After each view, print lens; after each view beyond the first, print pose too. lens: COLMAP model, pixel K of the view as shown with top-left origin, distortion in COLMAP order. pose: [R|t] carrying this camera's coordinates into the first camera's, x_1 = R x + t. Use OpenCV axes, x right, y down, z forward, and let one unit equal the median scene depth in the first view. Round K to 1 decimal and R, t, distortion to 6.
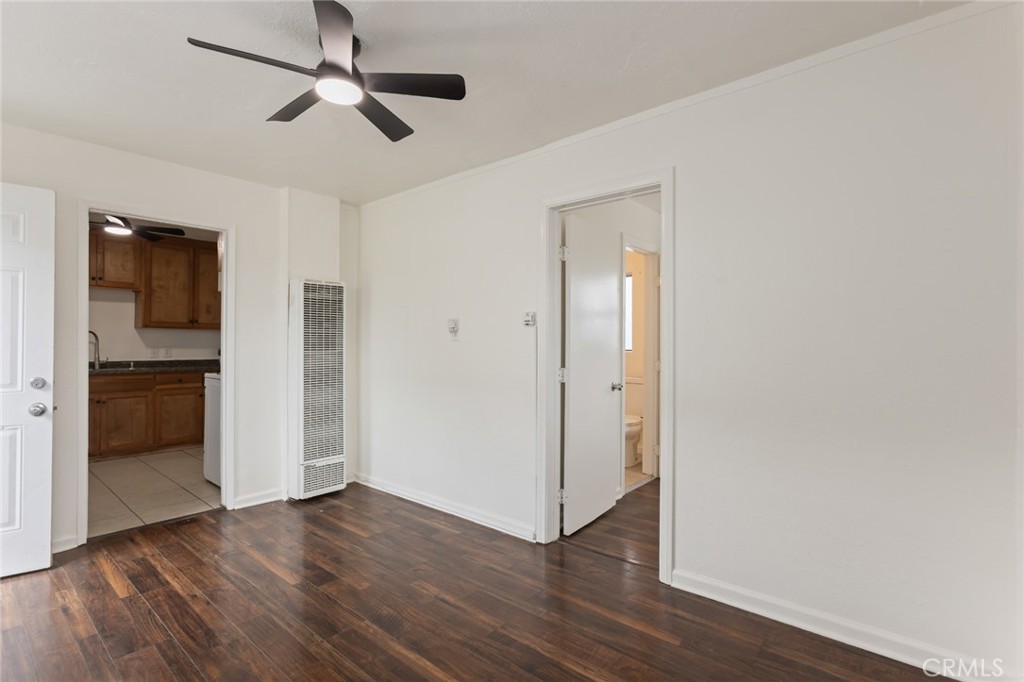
lens RADIAL K [[486.1, 0, 515.9], [0, 486.1, 340.0], [0, 0, 1]] dist [0.002188, 0.000728]
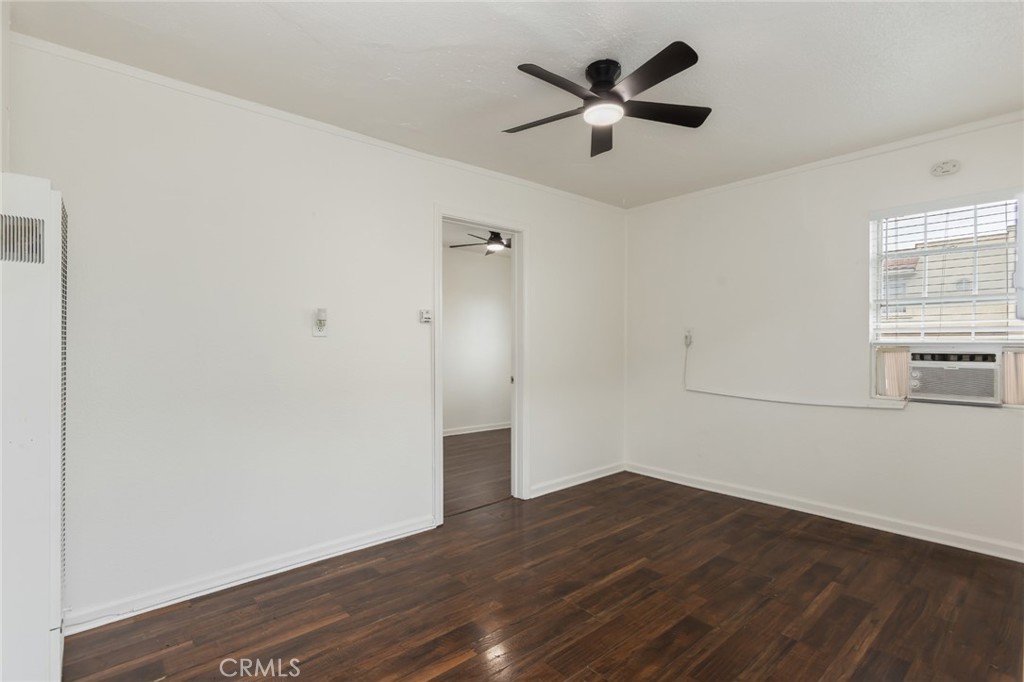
lens RADIAL K [[477.3, 0, 511.8], [0, 477.3, 343.5], [0, 0, 1]] dist [-0.003343, -0.000262]
pose [[0.159674, -0.000112, 0.987170, -0.741653], [-0.003105, 0.999995, 0.000615, 0.010082], [-0.987165, -0.003164, 0.159672, 0.516901]]
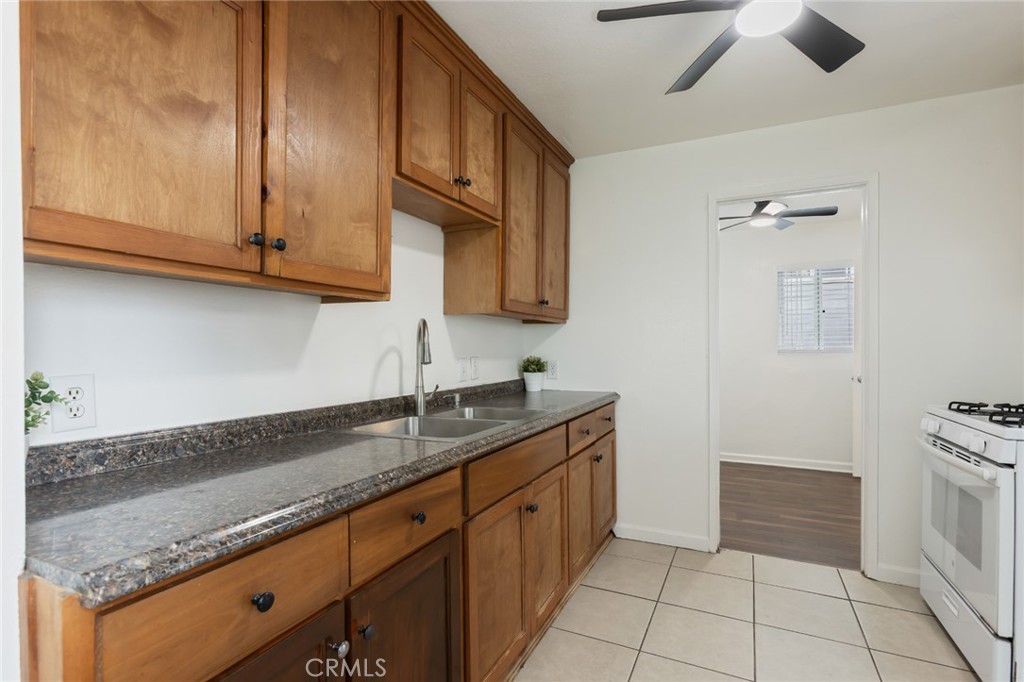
lens RADIAL K [[488.0, 0, 509.5], [0, 488.0, 352.4], [0, 0, 1]] dist [-0.024414, 0.011861]
pose [[0.970013, -0.006763, 0.242957, -1.186449], [0.001955, 0.999798, 0.020025, 0.000783], [-0.243043, -0.018949, 0.969830, 0.800979]]
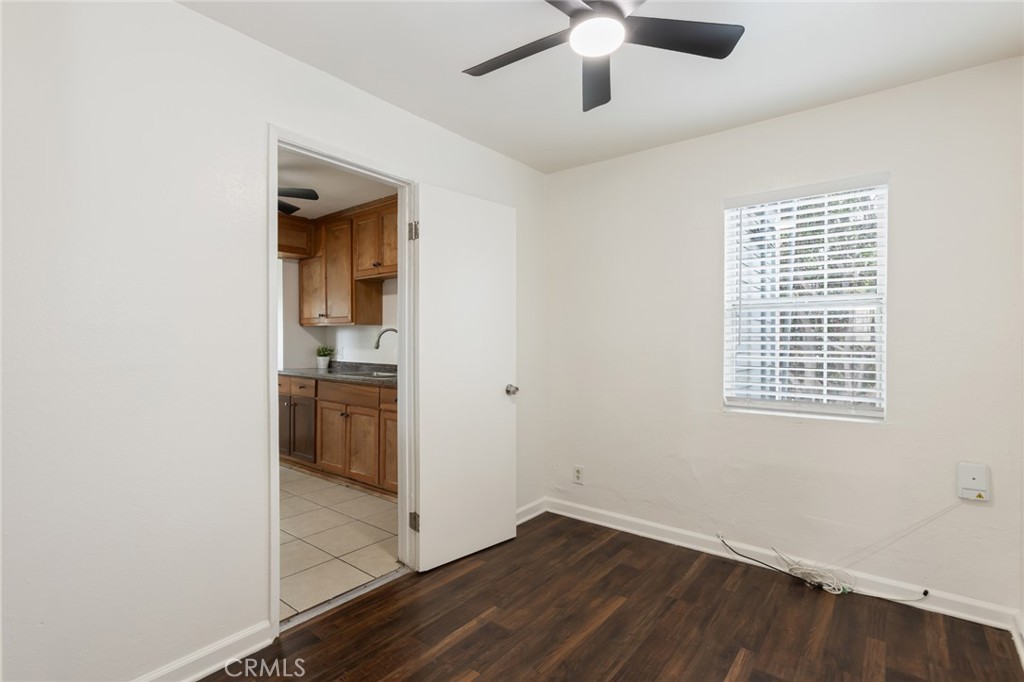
lens RADIAL K [[485.9, 0, 511.4], [0, 485.9, 343.4], [0, 0, 1]] dist [-0.007961, 0.000451]
pose [[0.031371, 0.004473, -0.999498, -0.037685], [0.005312, 0.999975, 0.004642, 0.005676], [0.999494, -0.005455, 0.031347, 1.555391]]
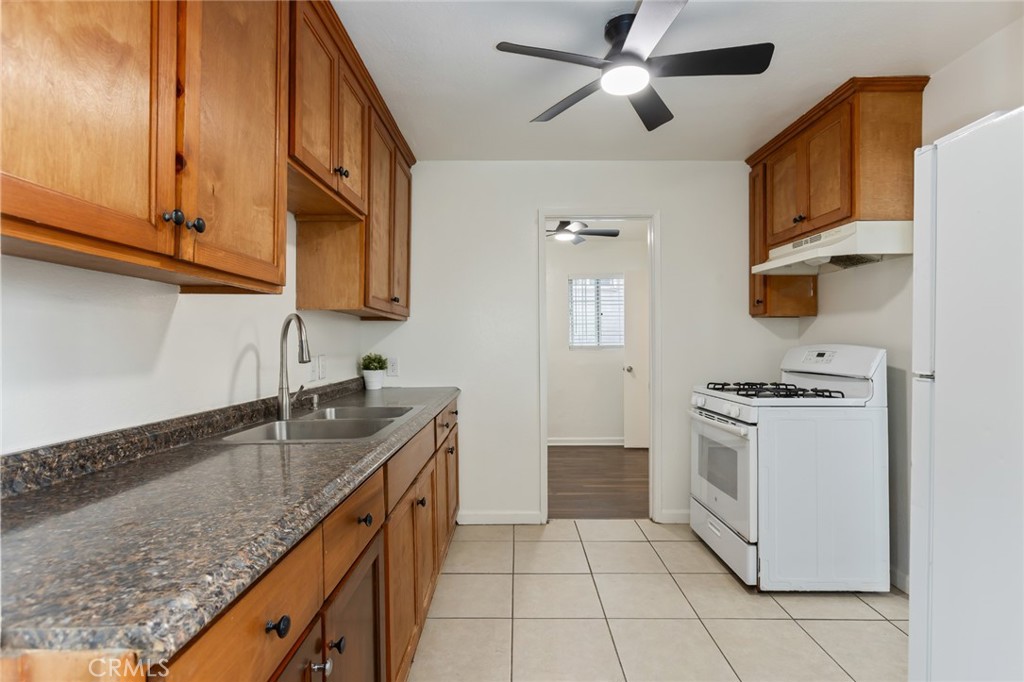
lens RADIAL K [[485.9, 0, 511.4], [0, 485.9, 343.4], [0, 0, 1]] dist [-0.007961, 0.000451]
pose [[0.768078, -0.006555, 0.640323, -1.287590], [0.001662, 0.999965, 0.008242, 0.000486], [-0.640354, -0.005266, 0.768062, 0.824753]]
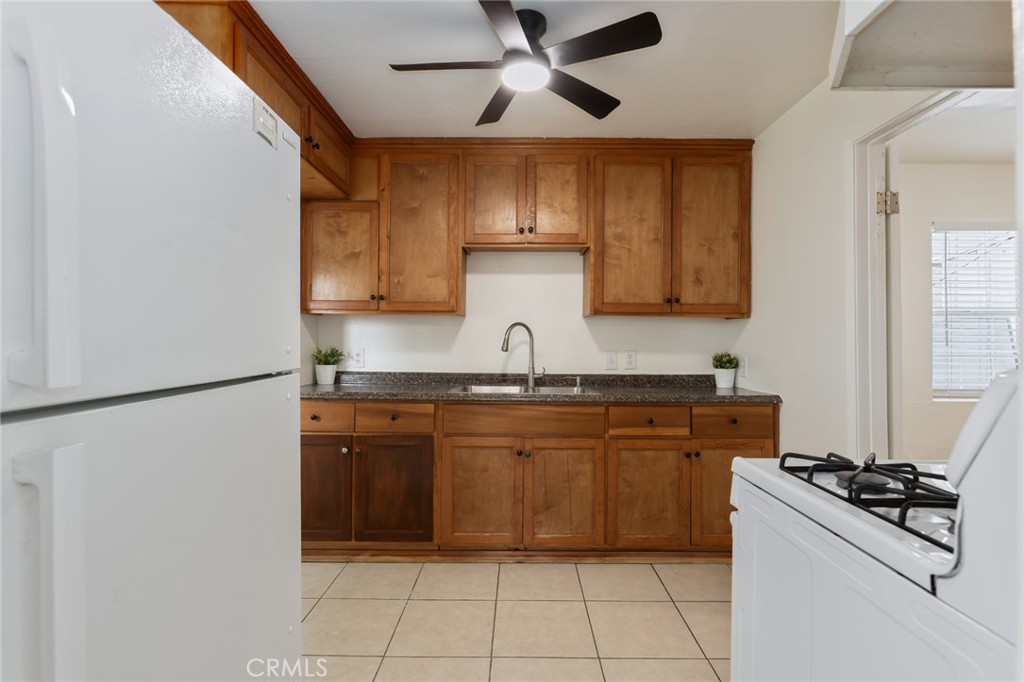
lens RADIAL K [[490.2, 0, 513.6], [0, 490.2, 337.4], [0, 0, 1]] dist [-0.026255, 0.000145]
pose [[0.644228, -0.006863, -0.764803, -0.557969], [-0.000322, 0.999957, -0.009245, 0.006928], [0.764834, 0.006202, 0.644198, 0.802388]]
